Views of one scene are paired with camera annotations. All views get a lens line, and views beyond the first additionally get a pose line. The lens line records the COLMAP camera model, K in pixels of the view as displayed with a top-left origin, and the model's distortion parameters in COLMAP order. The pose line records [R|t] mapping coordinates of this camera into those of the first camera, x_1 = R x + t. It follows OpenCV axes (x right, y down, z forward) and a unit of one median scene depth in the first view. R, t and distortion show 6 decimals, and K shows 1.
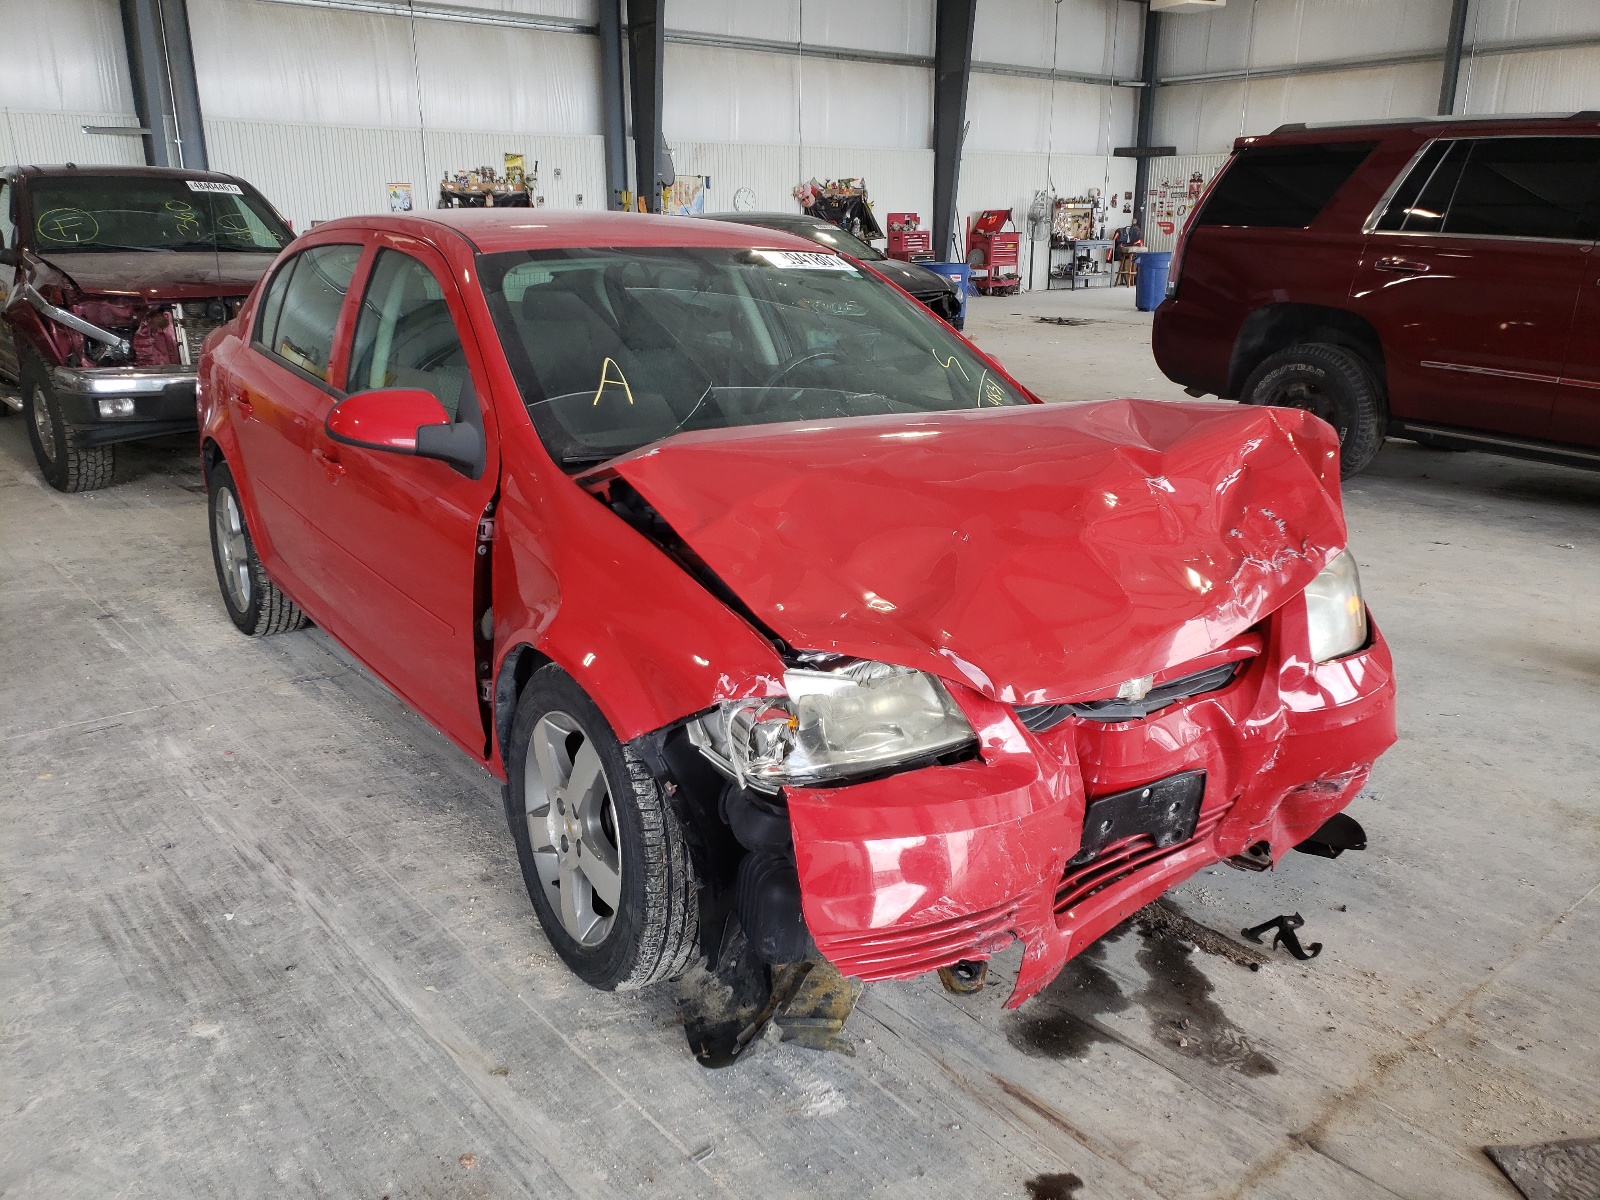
lens RADIAL K [[1257.4, 0, 788.5], [0, 1257.4, 599.3], [0, 0, 1]] dist [0.017409, 0.002554]
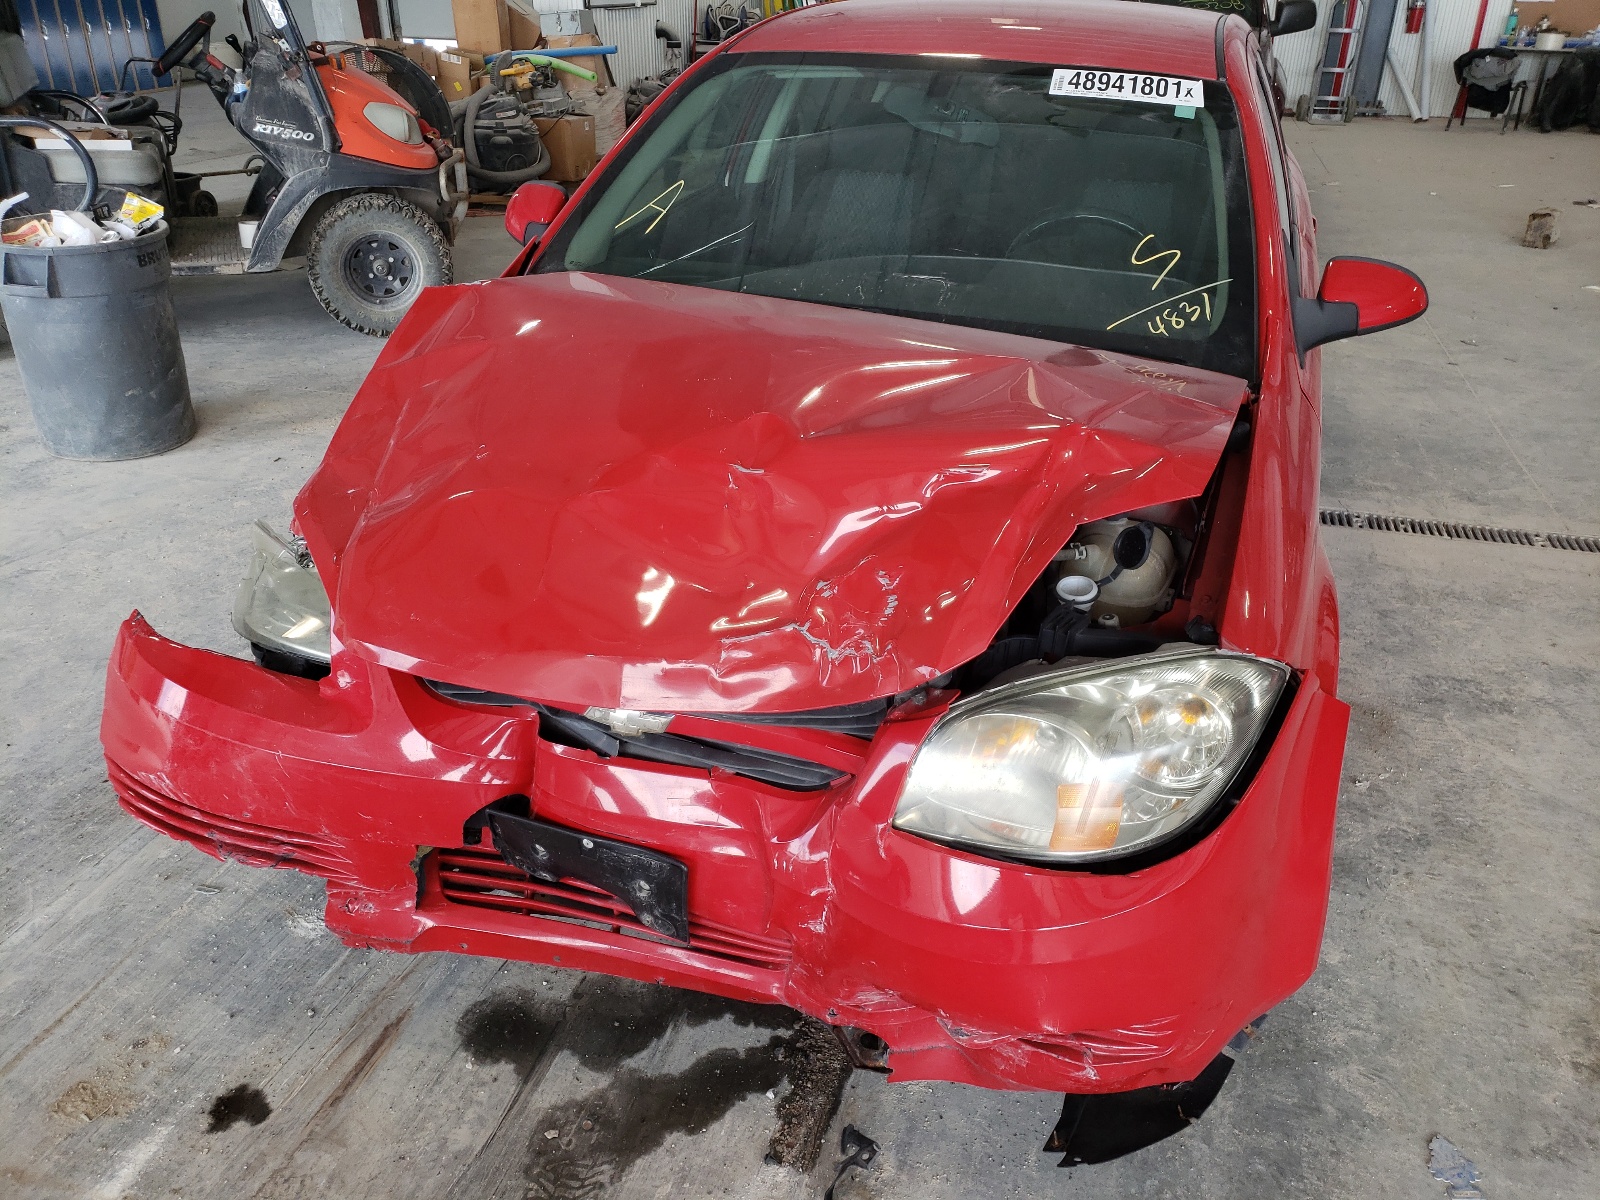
lens RADIAL K [[1257.4, 0, 788.5], [0, 1257.4, 599.3], [0, 0, 1]] dist [0.017409, 0.002554]
pose [[0.569468, 0.378411, -0.729734, 0.836138], [-0.247353, 0.925479, 0.286888, -0.232549], [0.783915, 0.017128, 0.620632, 0.587948]]
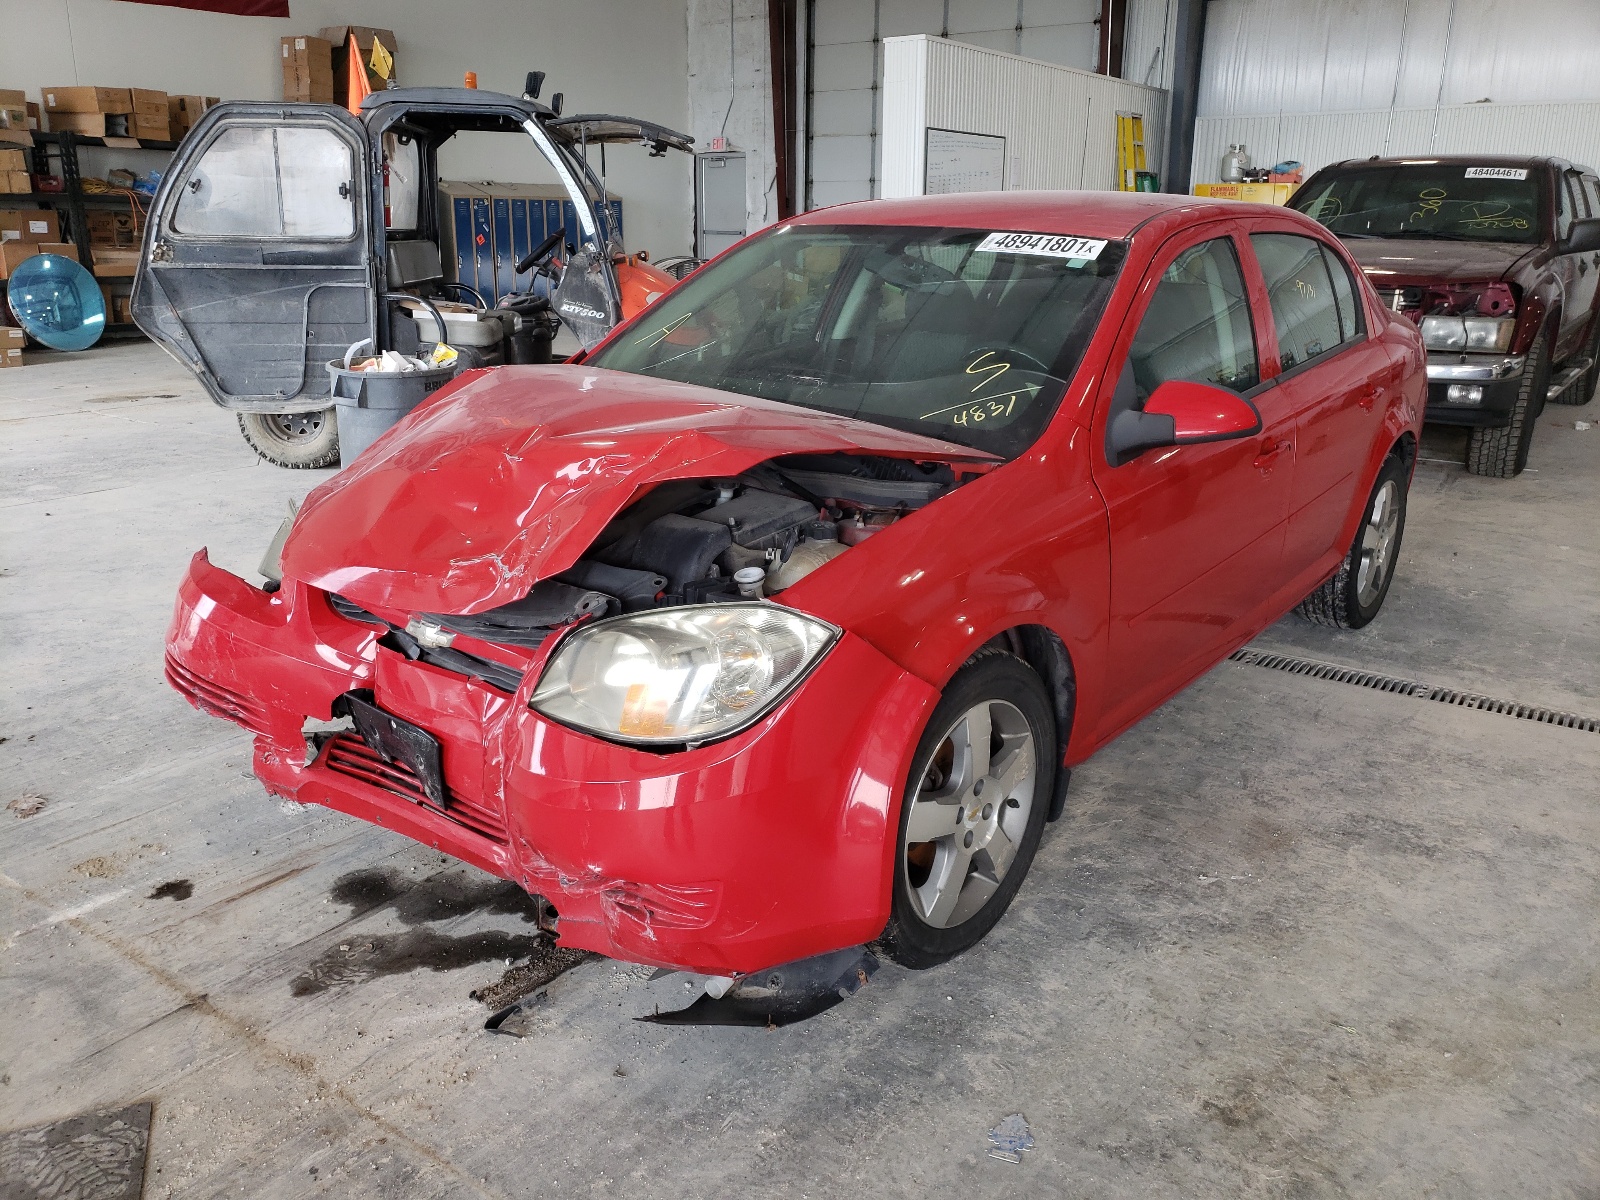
lens RADIAL K [[1244.7, 0, 755.6], [0, 1244.7, 560.4], [0, 0, 1]] dist [0.048119, -0.067717]
pose [[0.235808, 0.264413, -0.935137, 1.277643], [-0.283273, 0.939187, 0.194126, -0.264970], [0.929597, 0.219122, 0.296369, 0.905200]]
